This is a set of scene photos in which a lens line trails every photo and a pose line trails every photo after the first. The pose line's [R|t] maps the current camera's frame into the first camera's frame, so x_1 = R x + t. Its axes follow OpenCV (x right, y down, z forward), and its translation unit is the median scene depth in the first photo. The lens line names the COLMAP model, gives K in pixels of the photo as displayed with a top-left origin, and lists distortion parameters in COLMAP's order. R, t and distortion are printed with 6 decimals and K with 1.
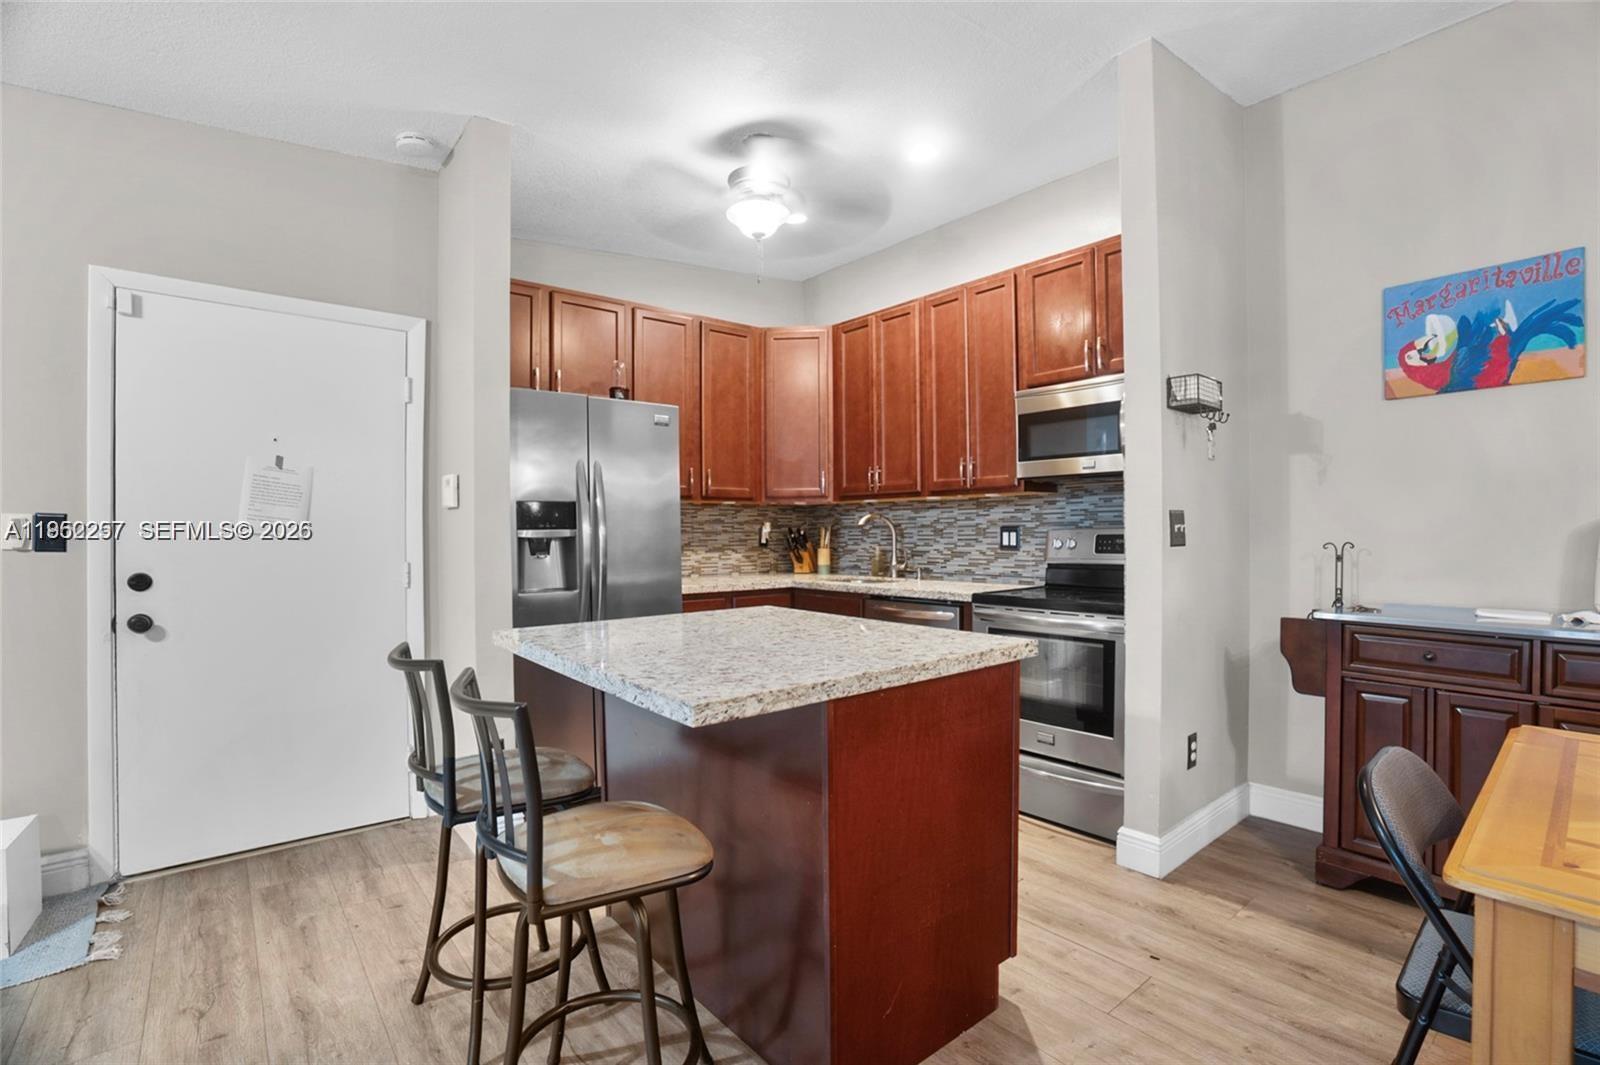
lens RADIAL K [[734.9, 0, 800.0], [0, 734.9, 532.5], [0, 0, 1]] dist [-0.067103, 0.026033]
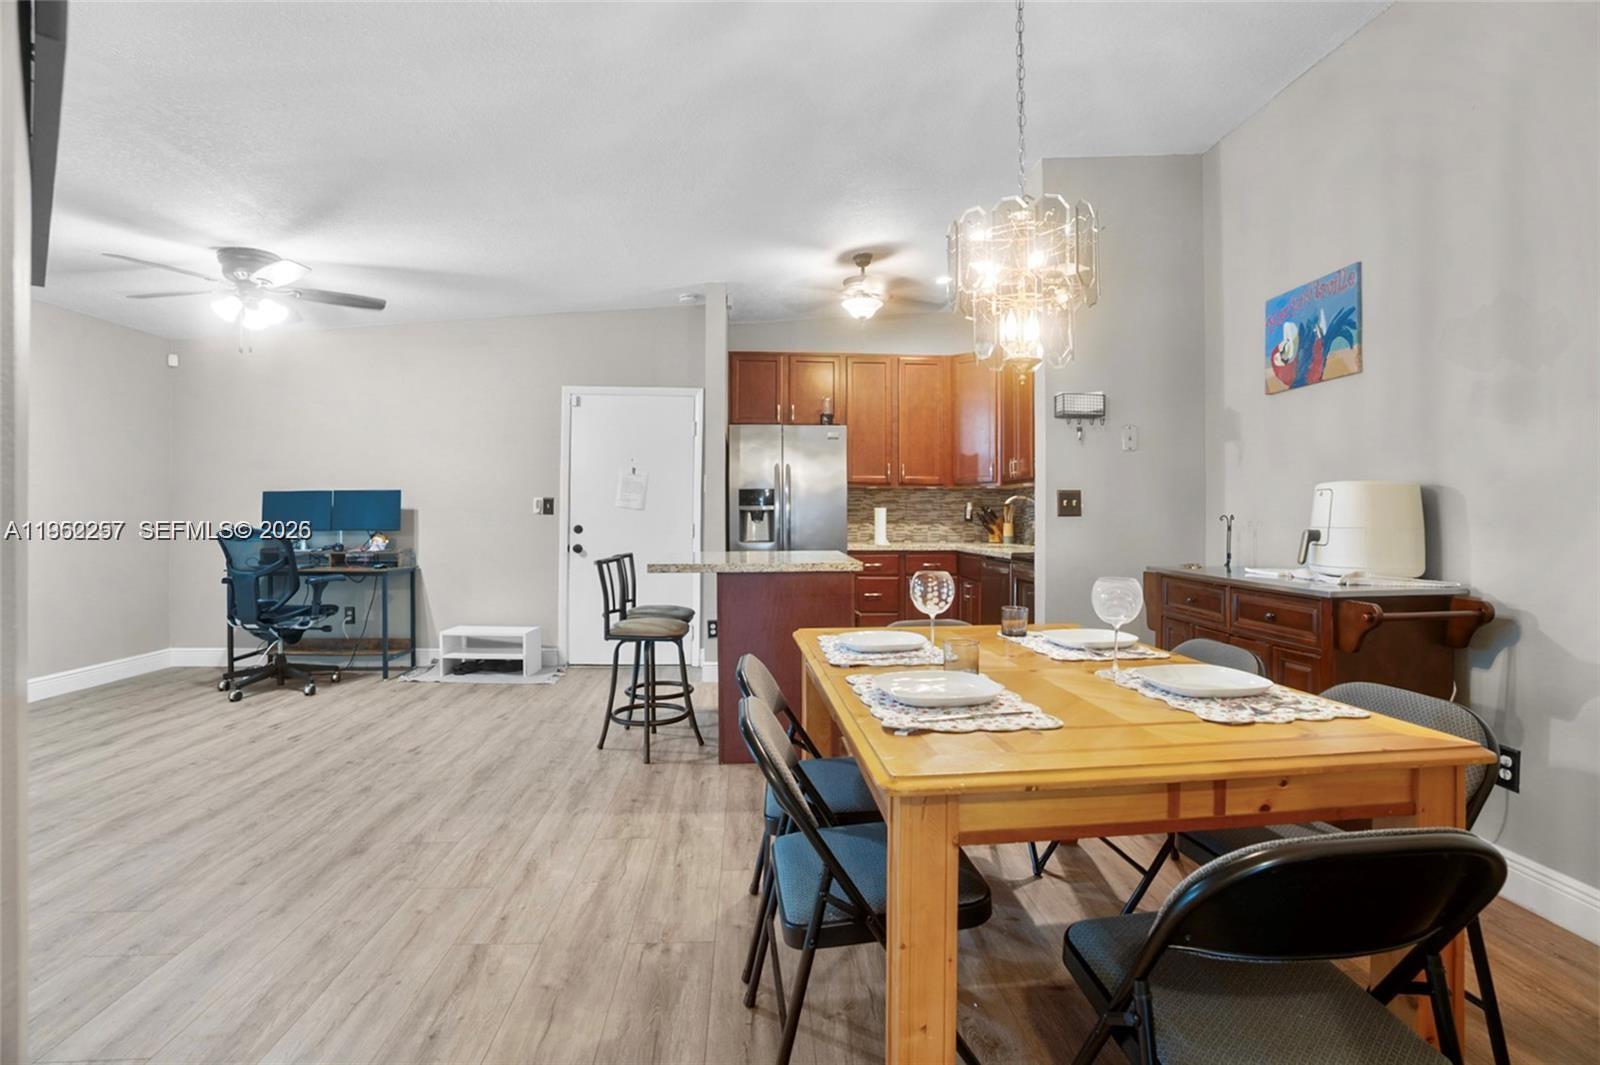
lens RADIAL K [[756.8, 0, 807.9], [0, 756.8, 507.6], [0, 0, 1]] dist [-0.033690, 0.000863]
pose [[0.816502, 0.001657, -0.577340, 0.653164], [-0.008604, 0.999920, -0.009298, 0.013170], [0.577278, 0.012559, 0.816451, -0.321502]]
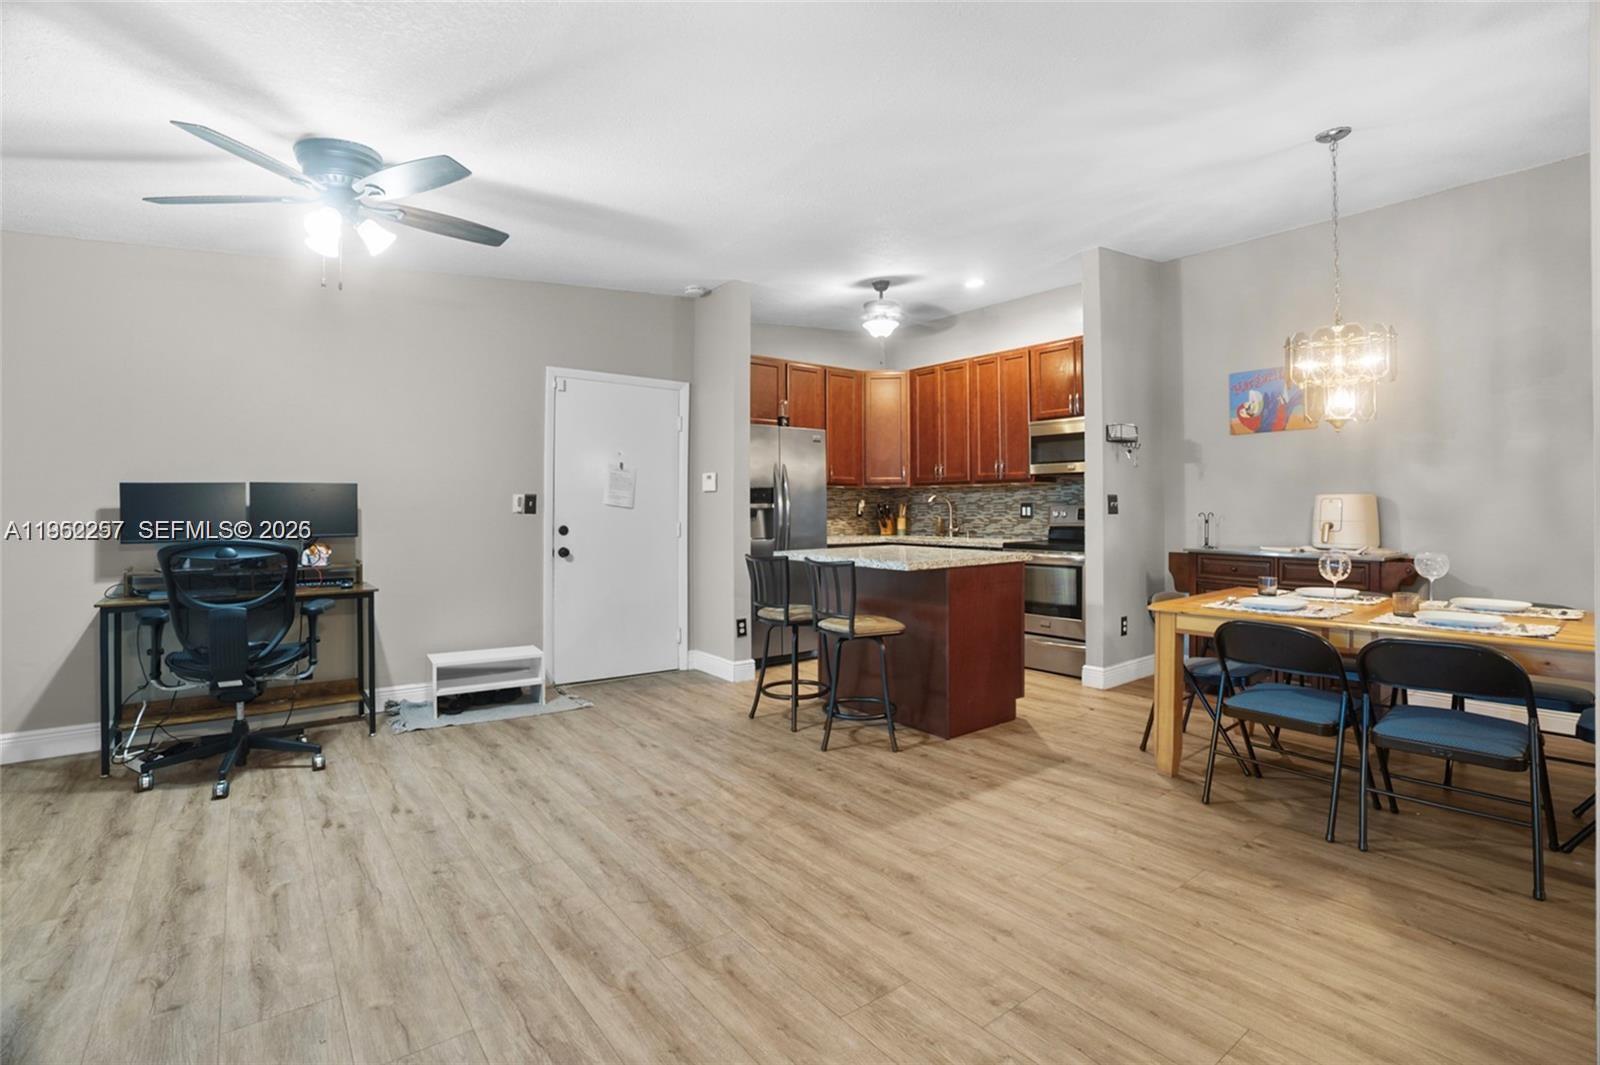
lens RADIAL K [[735.9, 0, 806.3], [0, 735.9, 495.5], [0, 0, 1]] dist [-0.040975, 0.000092]
pose [[0.999528, 0.004058, -0.030460, -0.150743], [-0.004661, 0.999794, -0.019749, 0.008559], [0.030374, 0.019881, 0.999341, -0.639341]]
